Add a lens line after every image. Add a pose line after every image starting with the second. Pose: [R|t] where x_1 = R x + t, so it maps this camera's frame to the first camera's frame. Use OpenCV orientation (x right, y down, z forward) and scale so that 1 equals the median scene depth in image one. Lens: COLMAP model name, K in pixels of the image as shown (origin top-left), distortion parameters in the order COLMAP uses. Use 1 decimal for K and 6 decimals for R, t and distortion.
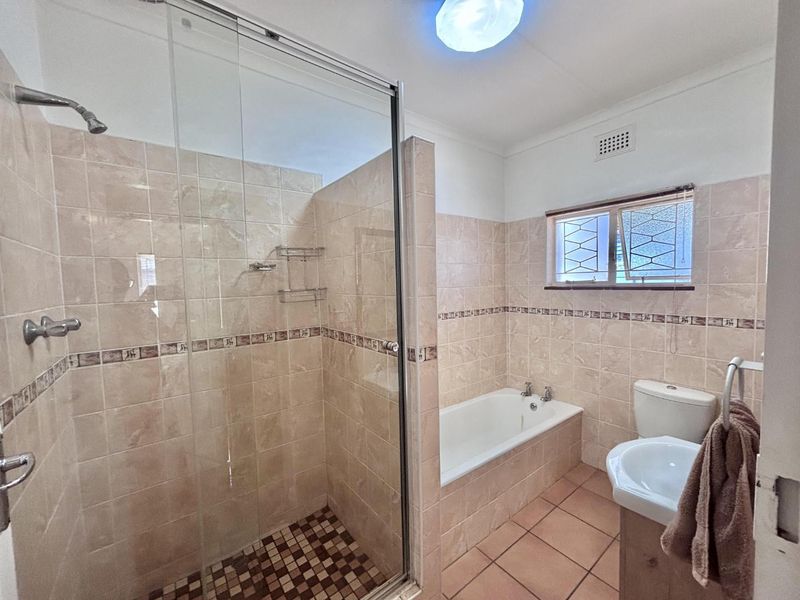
lens RADIAL K [[320.4, 0, 399.2], [0, 320.4, 299.2], [0, 0, 1]] dist [-0.003044, 0.000022]
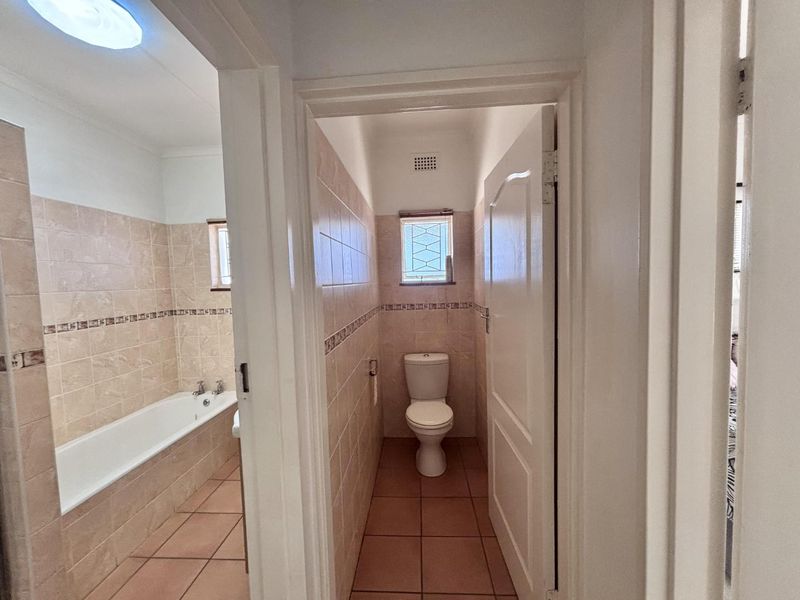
lens RADIAL K [[320.4, 0, 400.2], [0, 320.4, 299.5], [0, 0, 1]] dist [-0.003044, 0.000022]
pose [[0.646497, -0.039930, 0.761871, 0.042228], [0.056608, 0.998387, 0.004290, 0.028056], [-0.760813, 0.040354, 0.647715, -0.177235]]
